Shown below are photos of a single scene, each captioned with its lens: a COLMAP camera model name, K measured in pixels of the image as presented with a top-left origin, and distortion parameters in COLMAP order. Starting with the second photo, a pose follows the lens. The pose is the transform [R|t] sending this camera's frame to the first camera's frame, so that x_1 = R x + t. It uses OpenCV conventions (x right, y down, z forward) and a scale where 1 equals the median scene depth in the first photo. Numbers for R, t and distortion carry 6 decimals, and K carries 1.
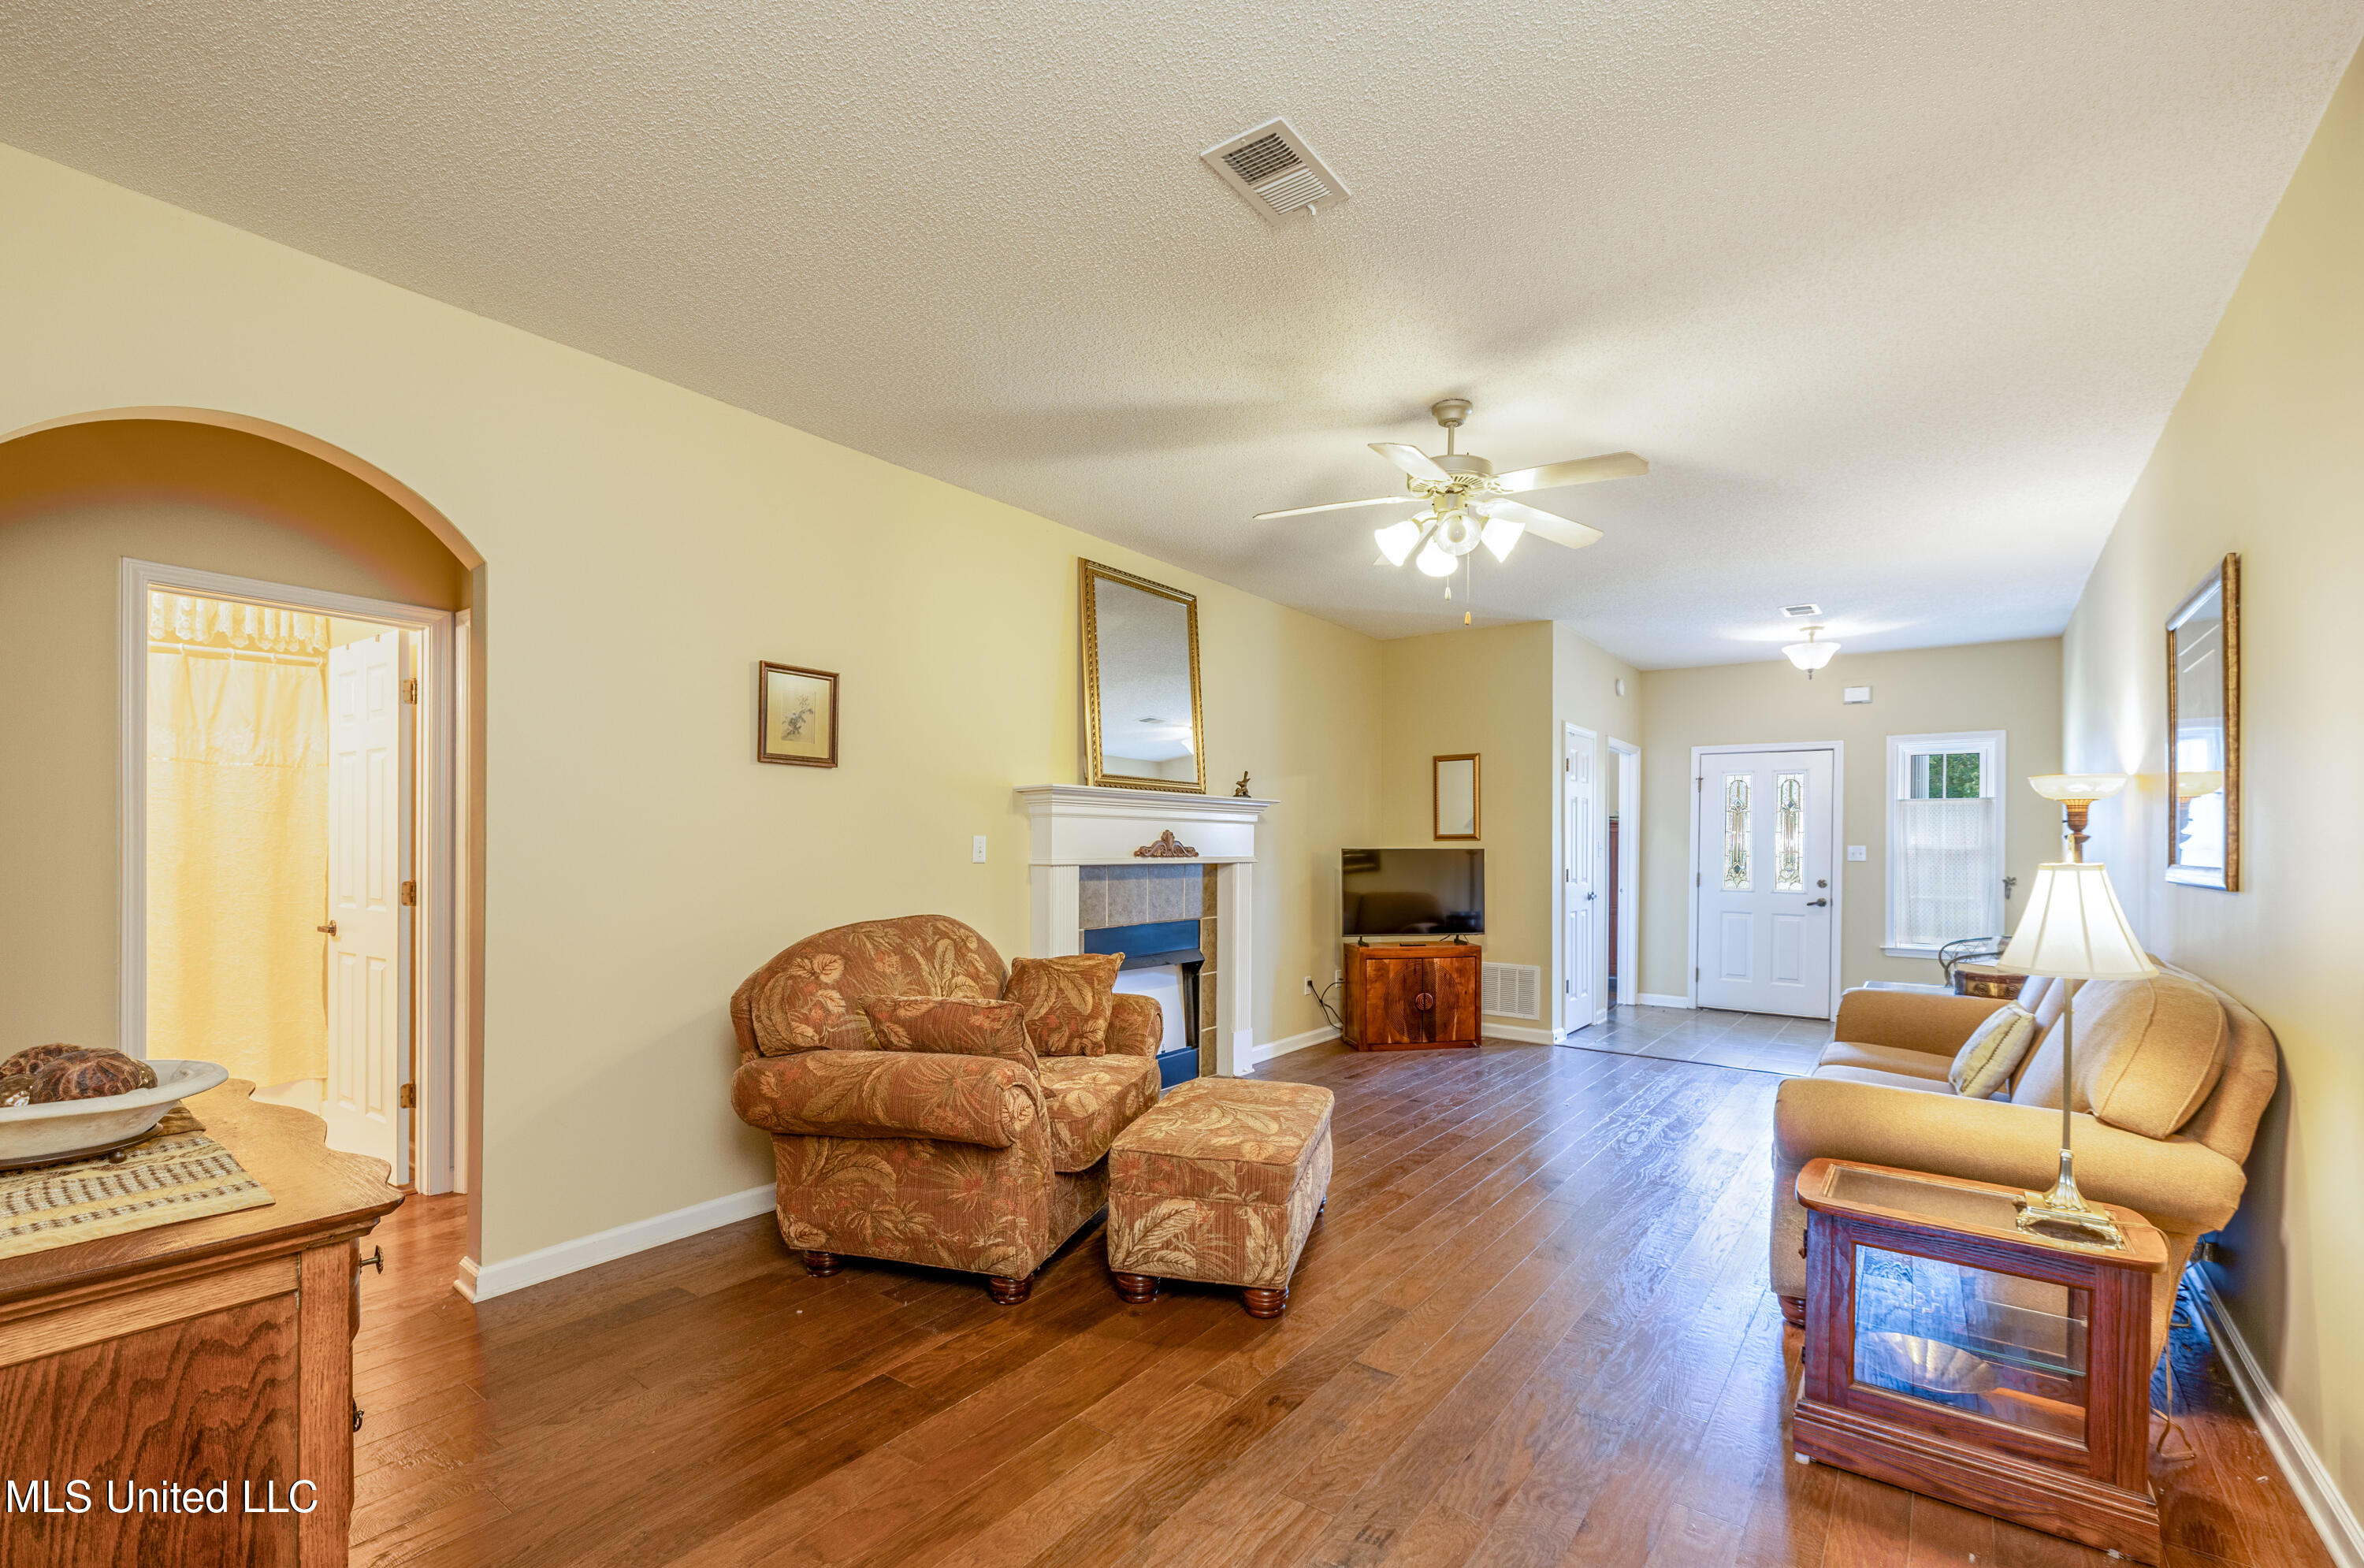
lens RADIAL K [[1012.9, 0, 1186.1], [0, 1012.9, 838.1], [0, 0, 1]] dist [0.000325, 0.000105]
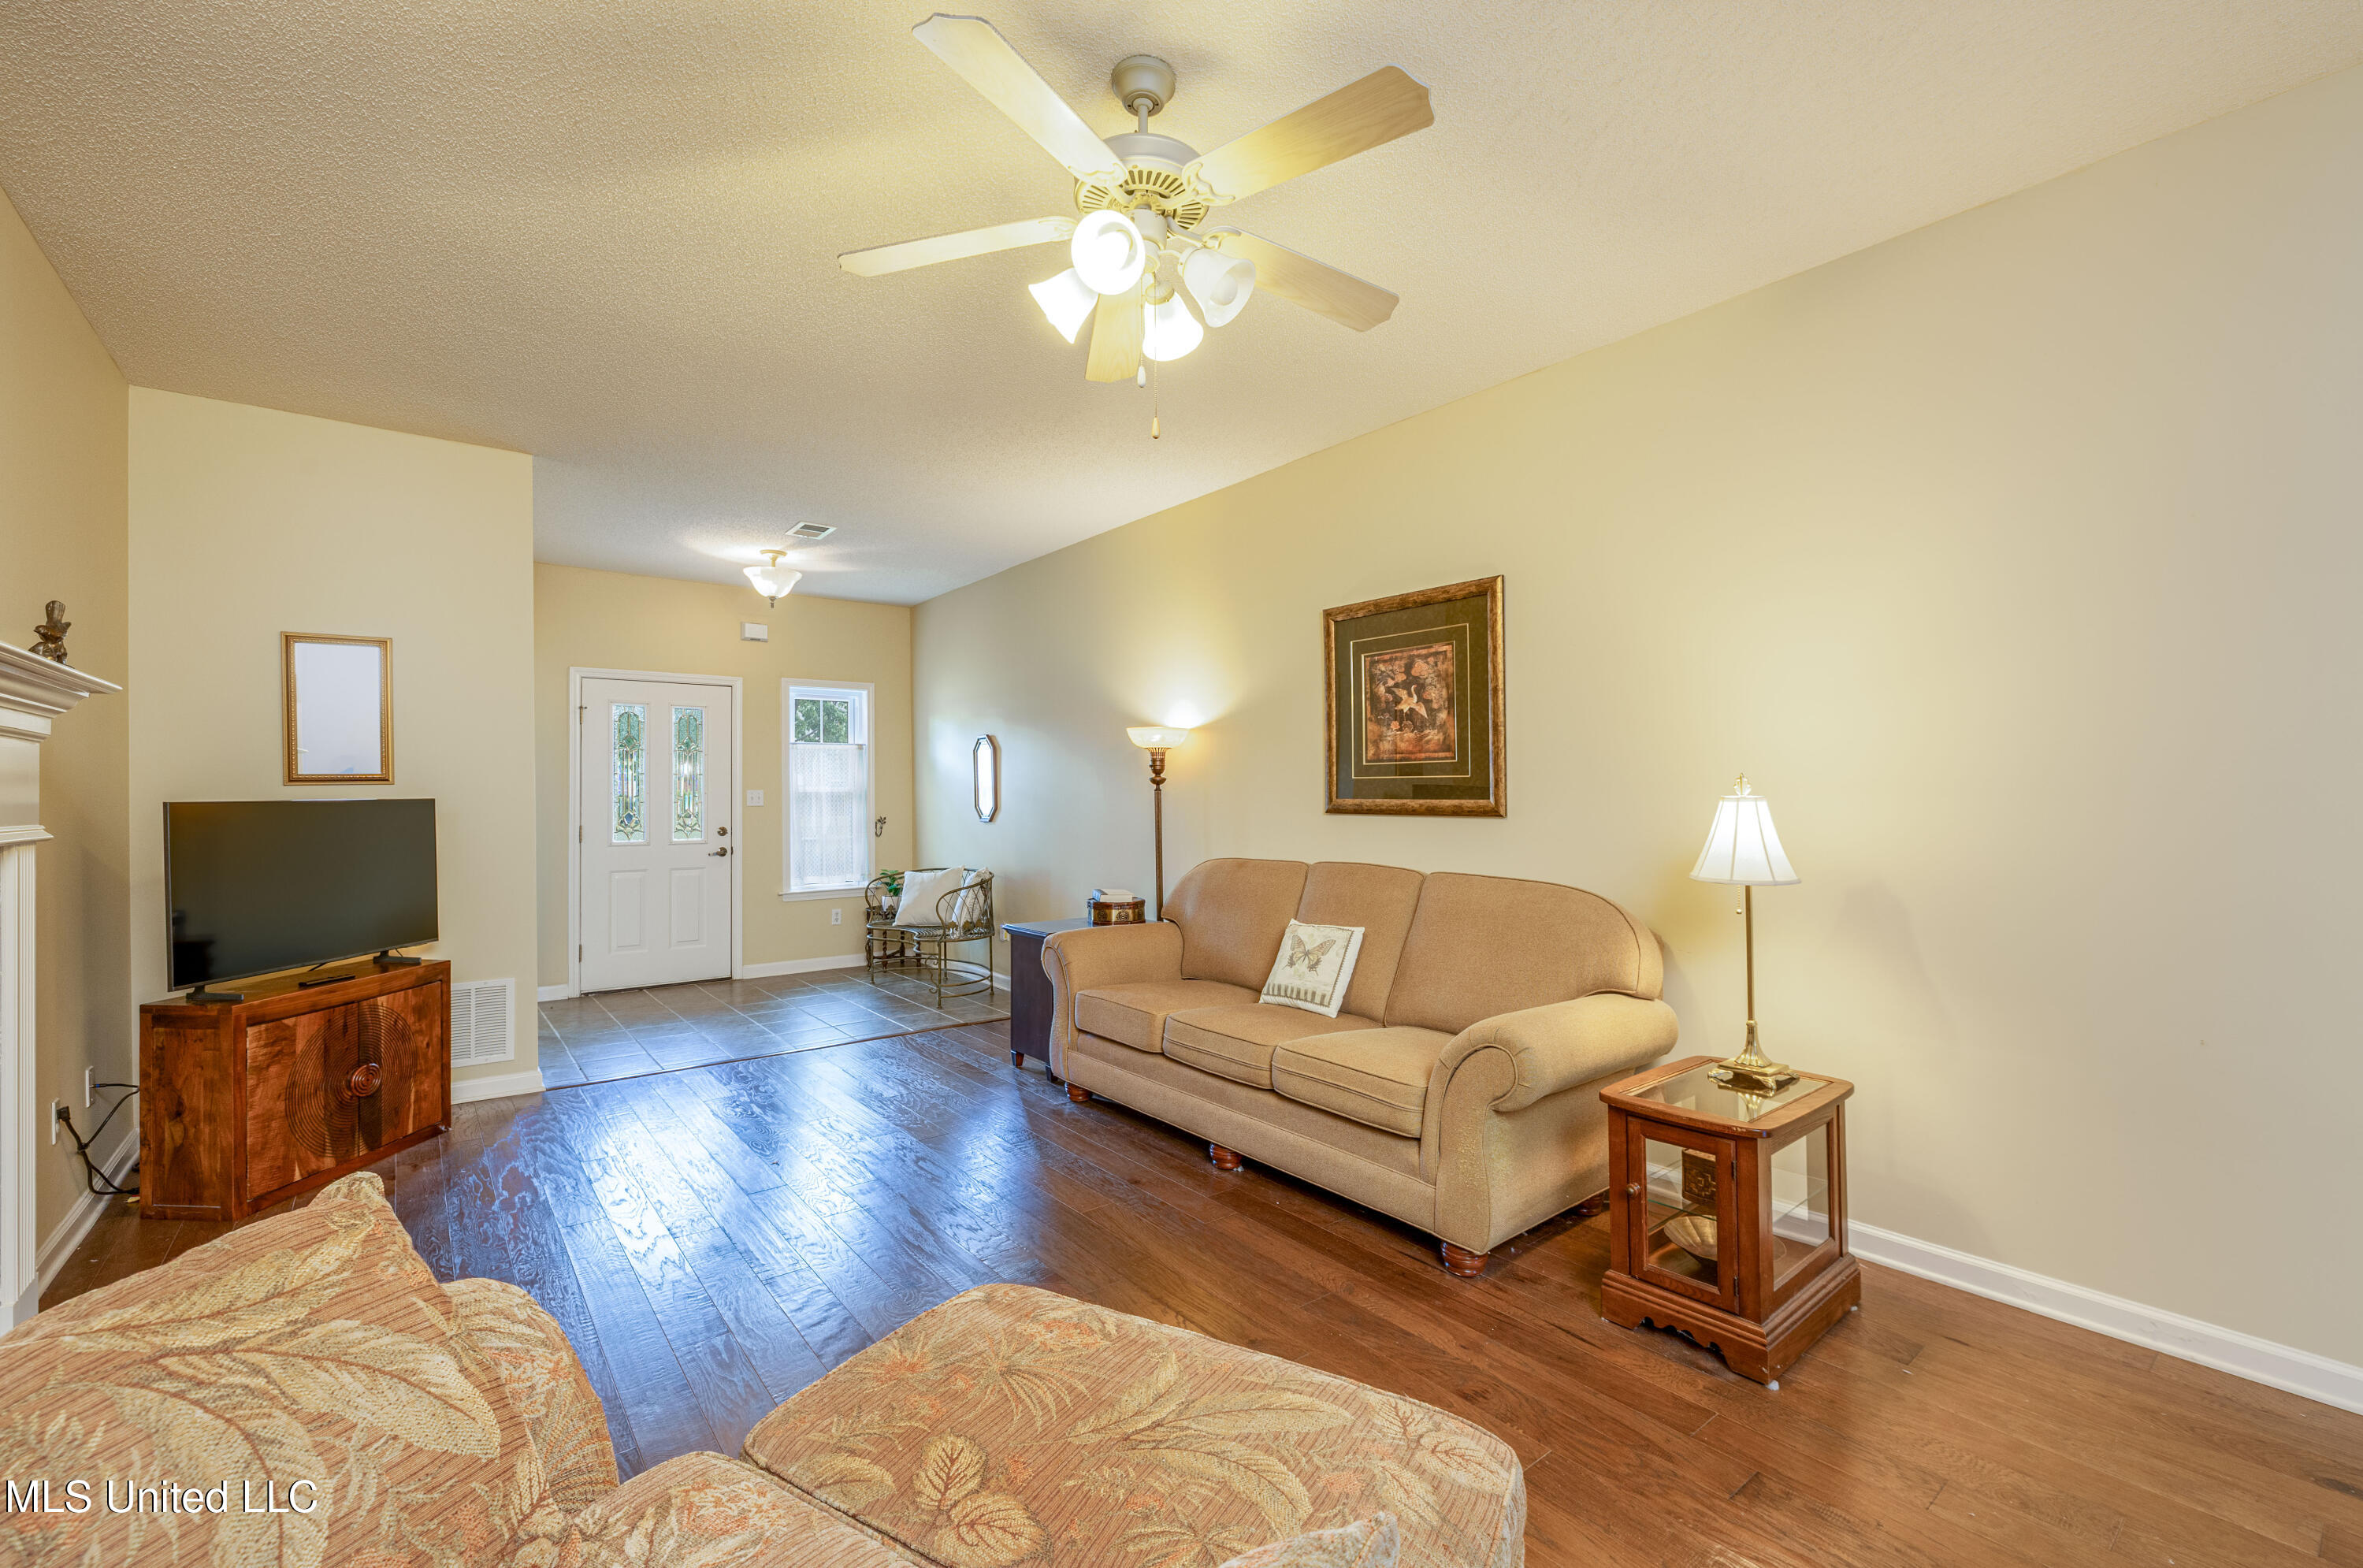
lens RADIAL K [[1001.7, 0, 1181.5], [0, 1001.7, 784.0], [0, 0, 1]] dist [0.000052, 0.000094]
pose [[0.261530, -0.000584, 0.965195, -0.167387], [0.001348, 0.999999, 0.000240, 0.002698], [-0.965194, 0.001239, 0.261531, 0.429101]]
